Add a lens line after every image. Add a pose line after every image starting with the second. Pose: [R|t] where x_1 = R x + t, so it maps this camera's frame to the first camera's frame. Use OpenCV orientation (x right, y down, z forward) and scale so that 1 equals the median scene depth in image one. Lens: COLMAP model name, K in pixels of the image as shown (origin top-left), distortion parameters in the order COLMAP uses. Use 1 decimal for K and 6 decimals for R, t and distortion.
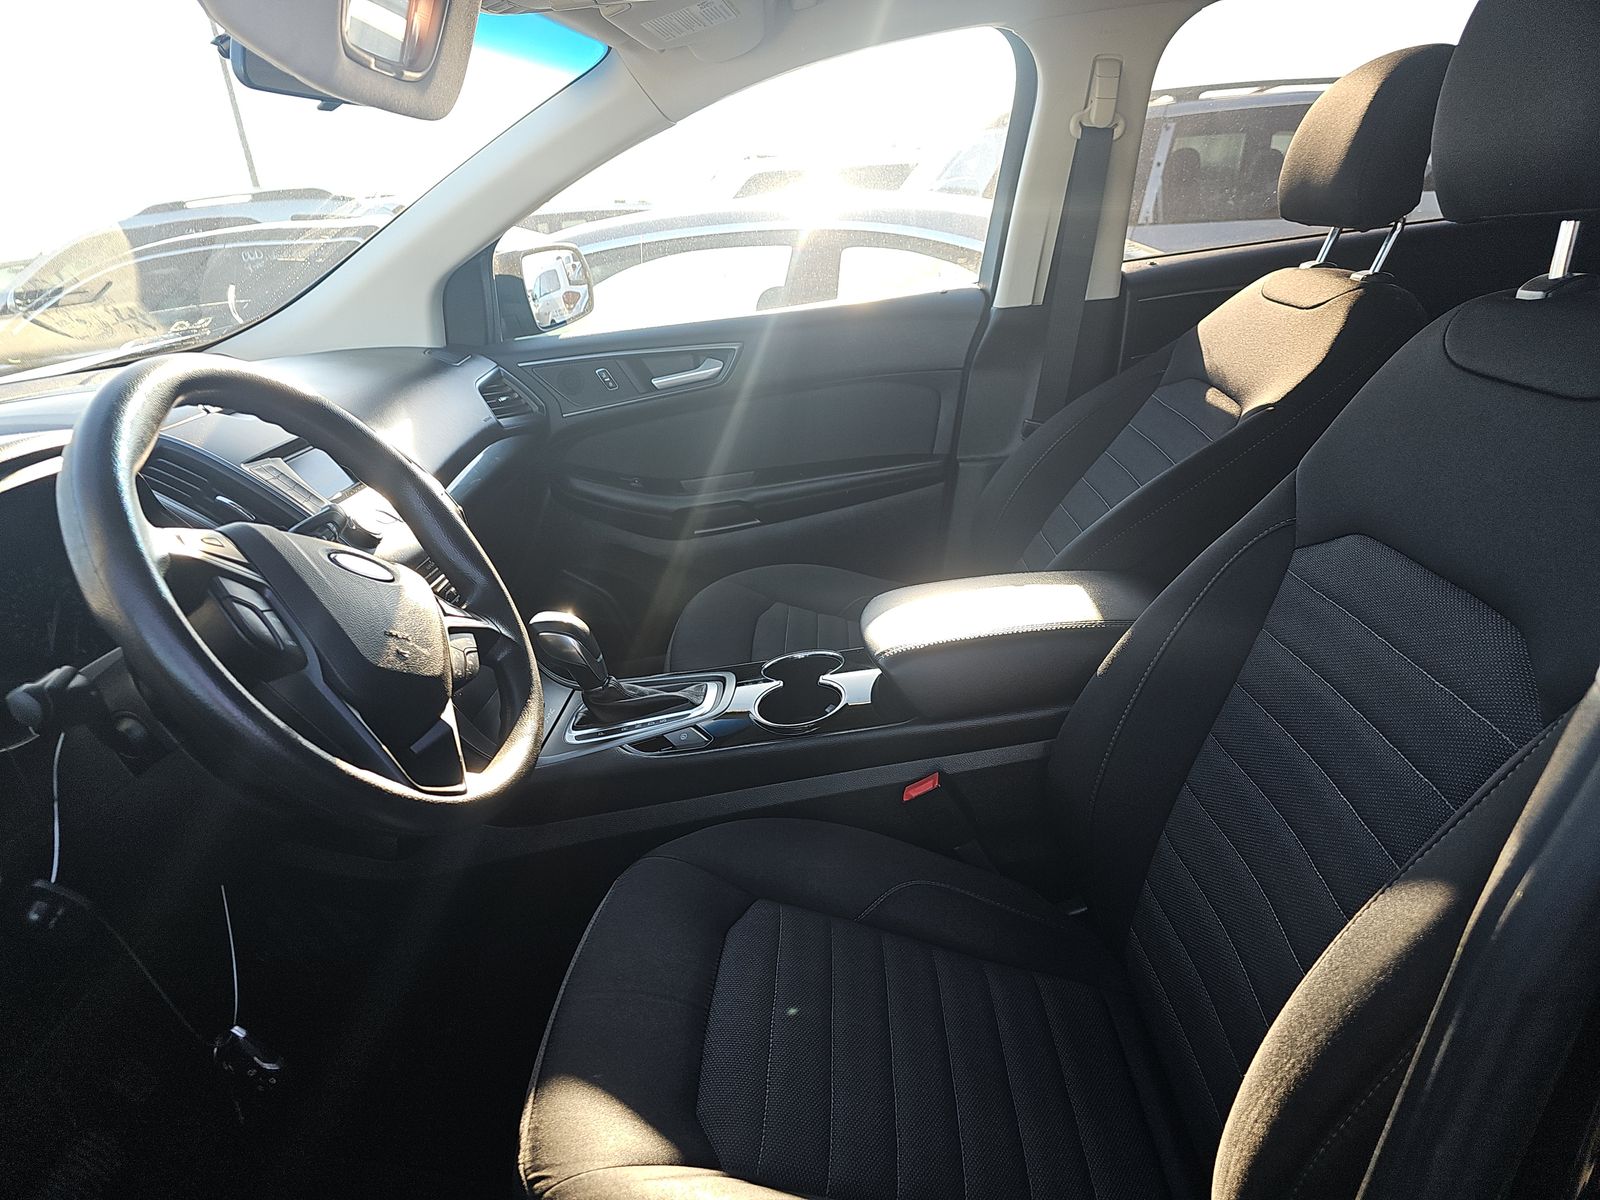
lens RADIAL K [[1053.1, 0, 795.8], [0, 1053.1, 578.5], [0, 0, 1]] dist [0.057421, -0.072072]
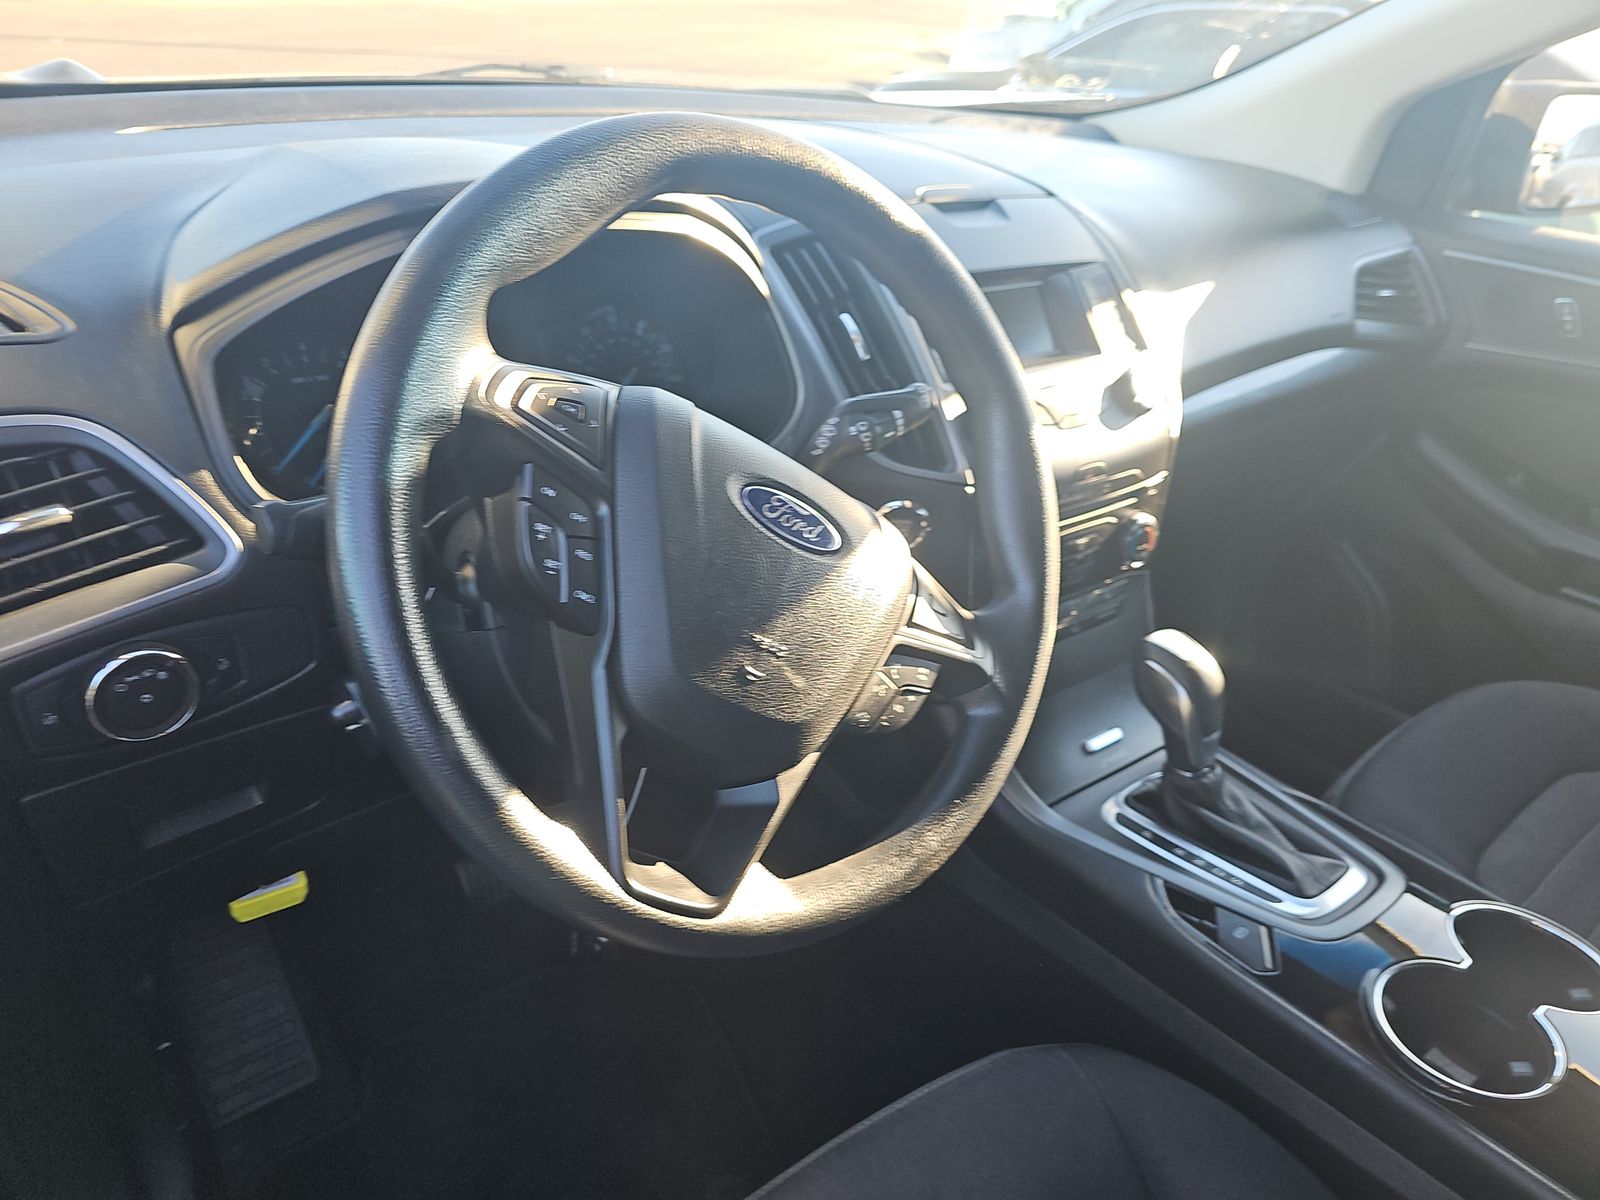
lens RADIAL K [[1078.2, 0, 800.0], [0, 1078.2, 600.0], [0, 0, 1]] dist [0.004871, -0.000004]
pose [[0.627922, 0.512321, -0.585868, 0.003188], [-0.393572, 0.858456, 0.328867, -0.116548], [0.671428, 0.024078, 0.740679, 0.323986]]
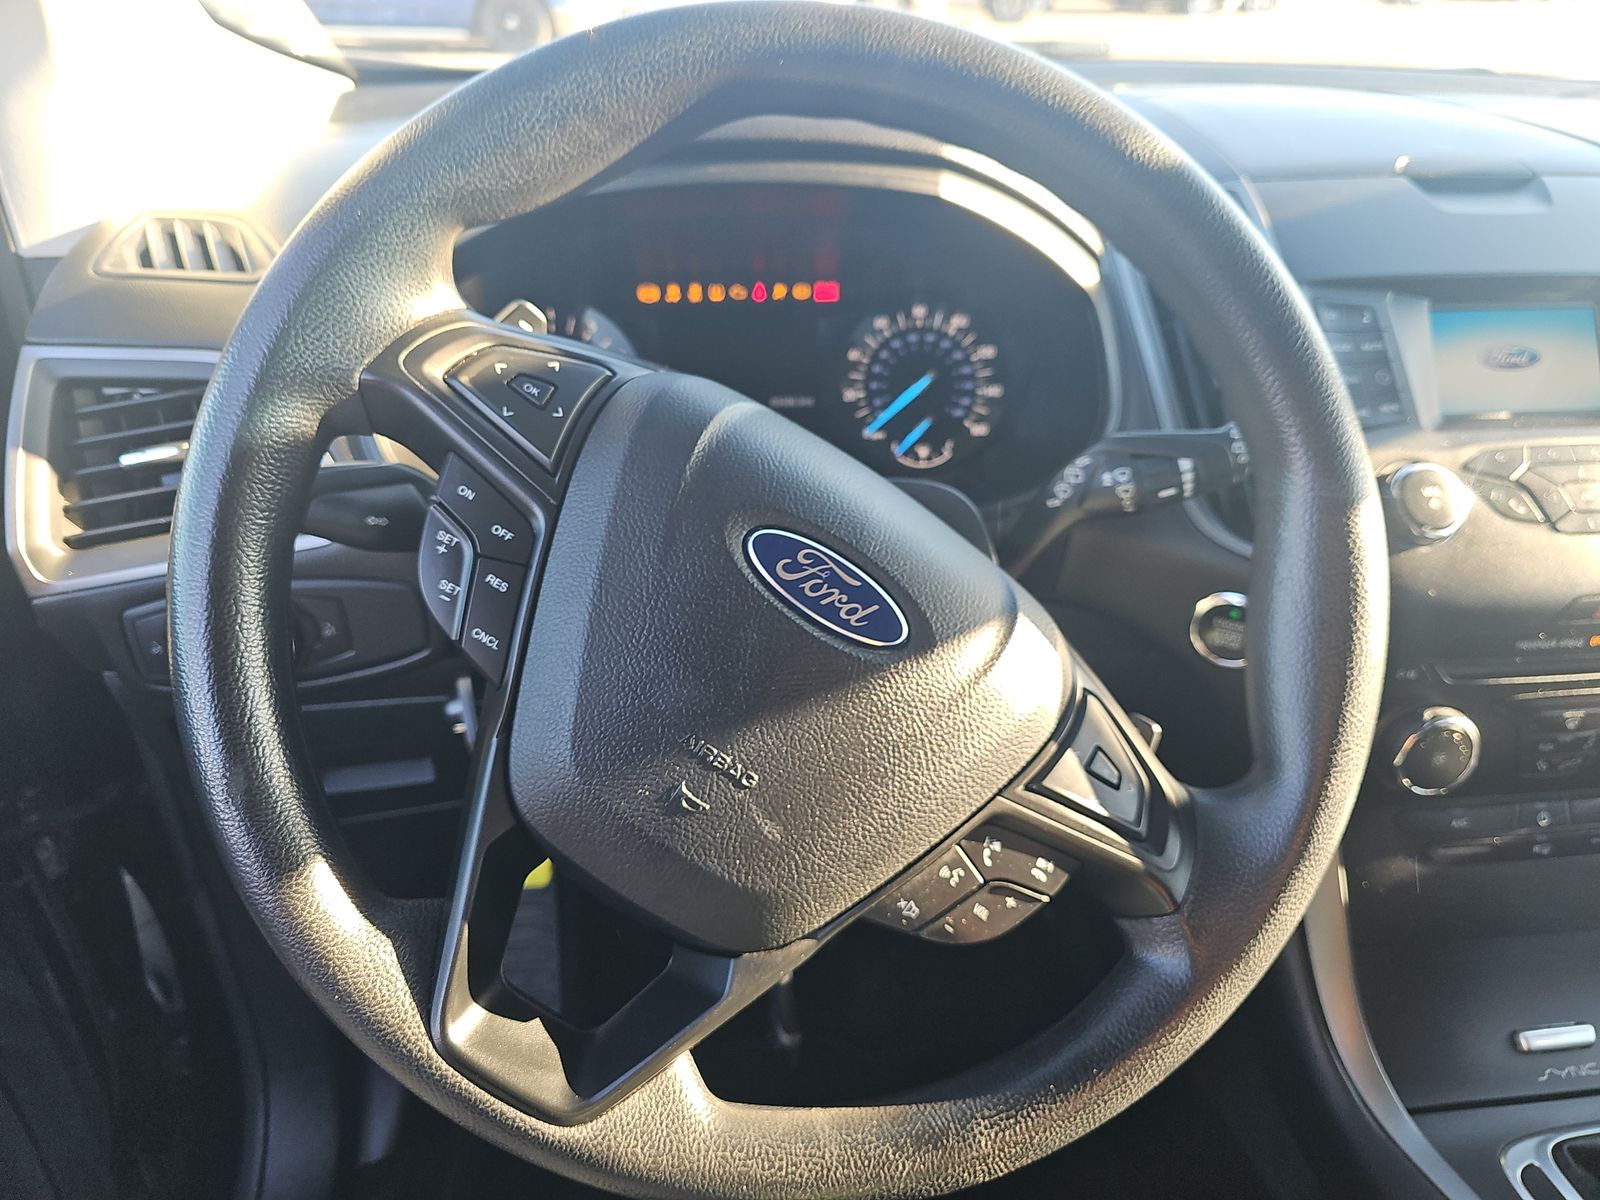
lens RADIAL K [[1097.3, 0, 800.2], [0, 1097.3, 586.5], [0, 0, 1]] dist [-0.032333, 0.002926]
pose [[0.139619, 0.563153, -0.814472, -0.031424], [-0.339984, 0.799789, 0.494720, -0.141288], [0.930009, 0.207835, 0.303129, 0.536105]]
